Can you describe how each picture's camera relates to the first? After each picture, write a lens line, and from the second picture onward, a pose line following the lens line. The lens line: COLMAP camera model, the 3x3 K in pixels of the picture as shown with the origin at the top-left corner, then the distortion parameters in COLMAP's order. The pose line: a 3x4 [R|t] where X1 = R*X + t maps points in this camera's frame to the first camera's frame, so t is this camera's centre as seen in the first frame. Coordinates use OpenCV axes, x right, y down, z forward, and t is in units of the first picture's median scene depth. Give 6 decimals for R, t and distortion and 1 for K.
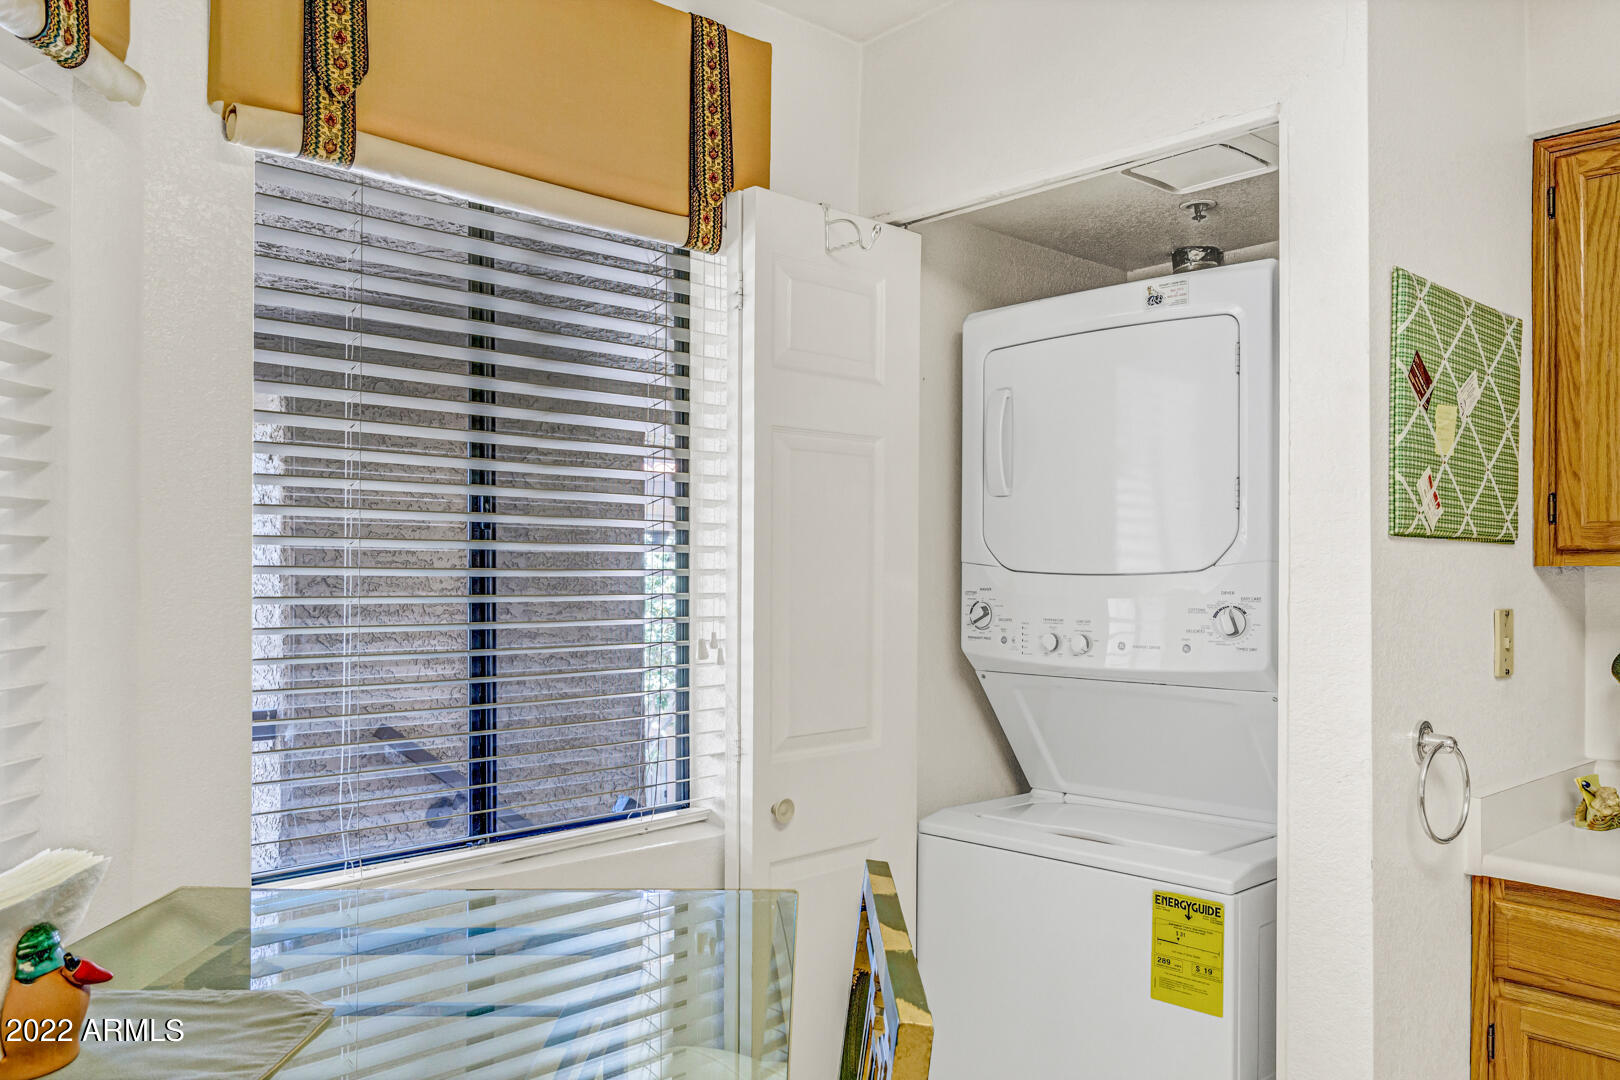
lens RADIAL K [[1236.6, 0, 814.2], [0, 1236.6, 543.7], [0, 0, 1]] dist [-0.006529, 0.006265]
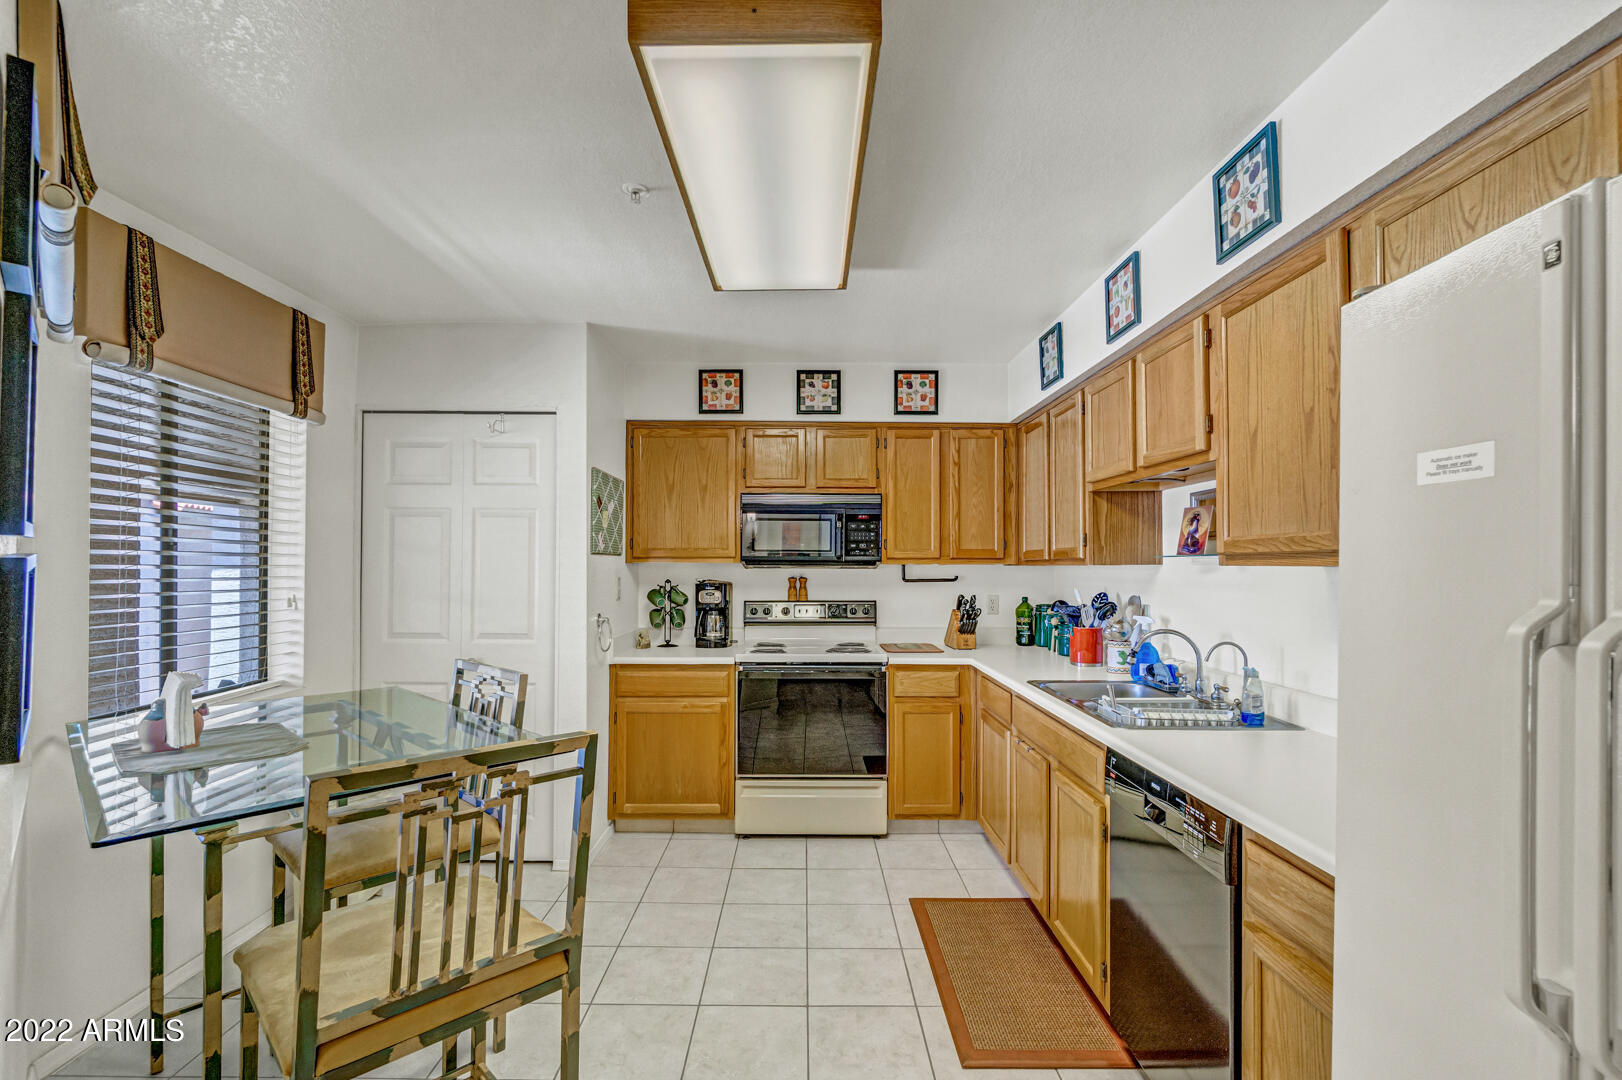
lens RADIAL K [[717.5, 0, 808.0], [0, 717.5, 548.9], [0, 0, 1]] dist [-0.004175, 0.001267]
pose [[0.676112, 0.012036, 0.736701, -0.433899], [-0.011601, 0.999917, -0.005689, -0.012450], [-0.736708, -0.004700, 0.676195, -0.545411]]
